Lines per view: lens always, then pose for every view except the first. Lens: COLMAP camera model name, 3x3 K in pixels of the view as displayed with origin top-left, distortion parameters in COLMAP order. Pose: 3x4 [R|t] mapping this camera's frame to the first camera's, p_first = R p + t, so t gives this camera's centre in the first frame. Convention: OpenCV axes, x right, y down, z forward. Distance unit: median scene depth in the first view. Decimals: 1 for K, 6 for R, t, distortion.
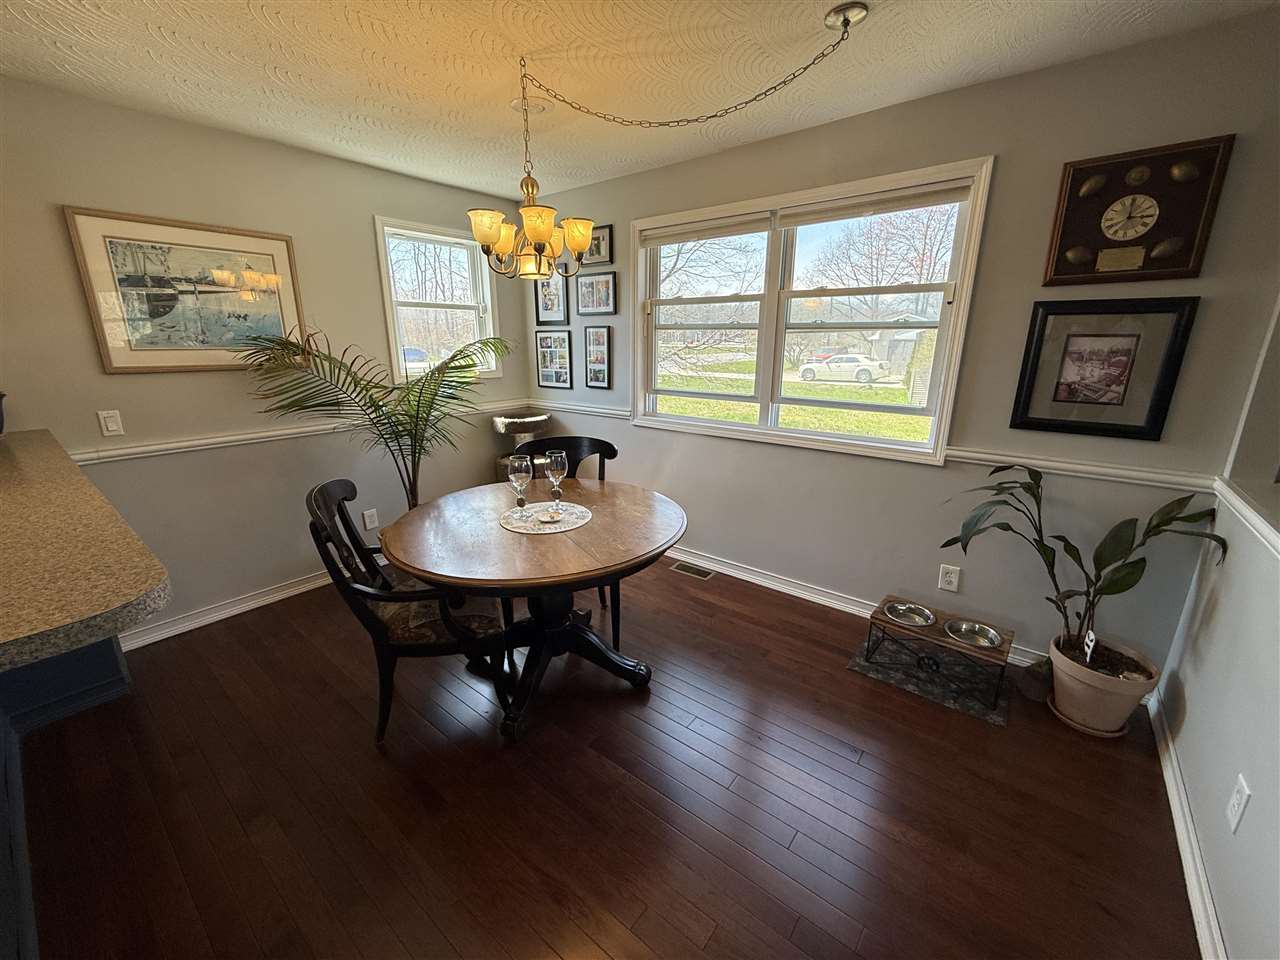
lens RADIAL K [[508.6, 0, 649.6], [0, 508.6, 476.9], [0, 0, 1]] dist [0.001180, -0.000477]
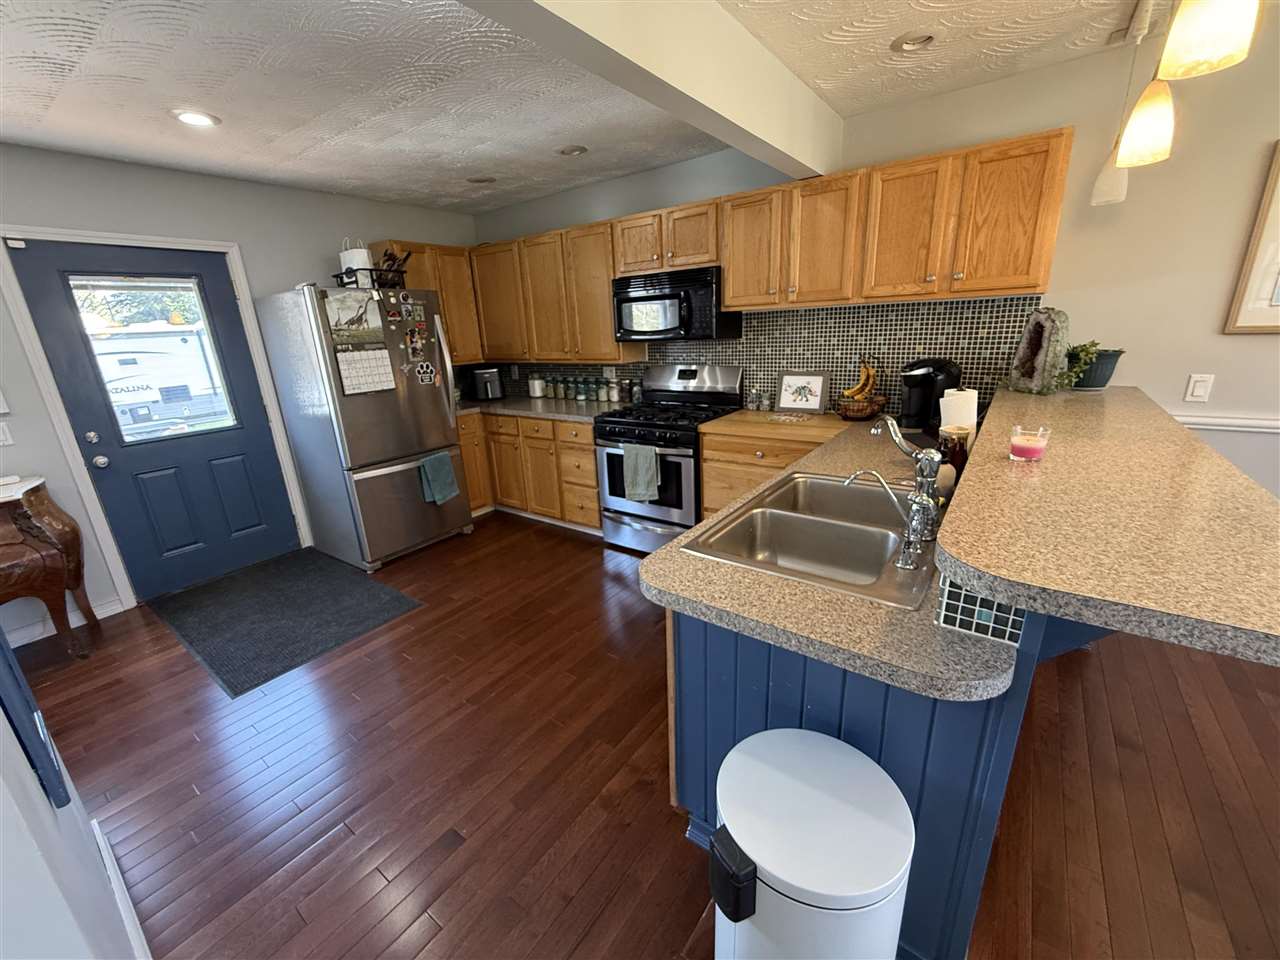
lens RADIAL K [[508.6, 0, 637.8], [0, 508.6, 485.6], [0, 0, 1]] dist [0.001180, -0.000477]
pose [[0.036593, 0.298794, -0.953616, -0.169216], [-0.217660, 0.933728, 0.284211, 0.021382], [0.975339, 0.197163, 0.099203, -0.059261]]
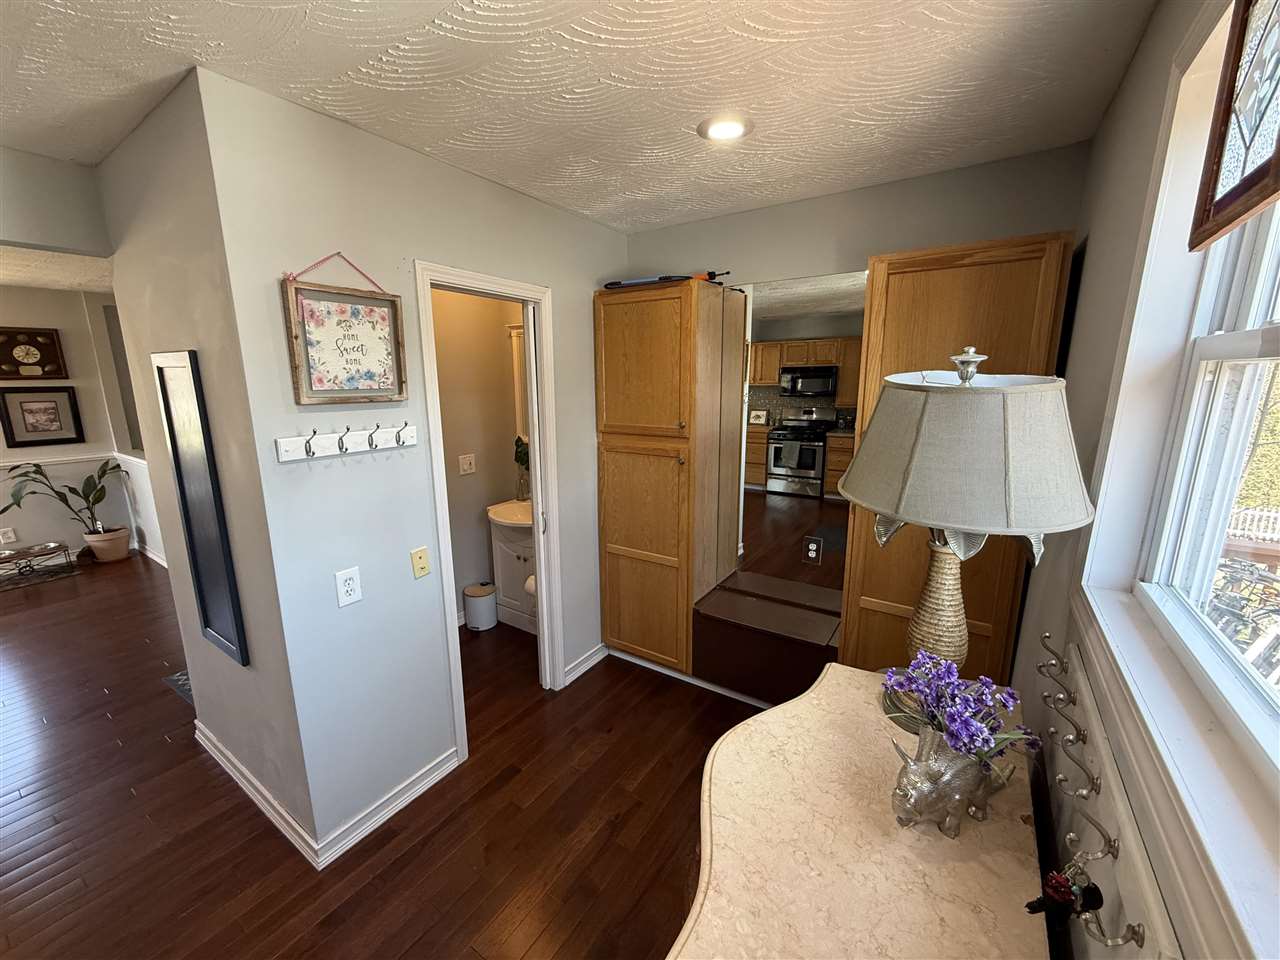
lens RADIAL K [[508.6, 0, 631.2], [0, 508.6, 483.1], [0, 0, 1]] dist [0.001180, -0.000477]
pose [[-0.080192, -0.204199, 0.975639, -1.467270], [0.269828, 0.937800, 0.218458, 0.256241], [-0.959563, 0.280774, -0.020106, -1.269235]]
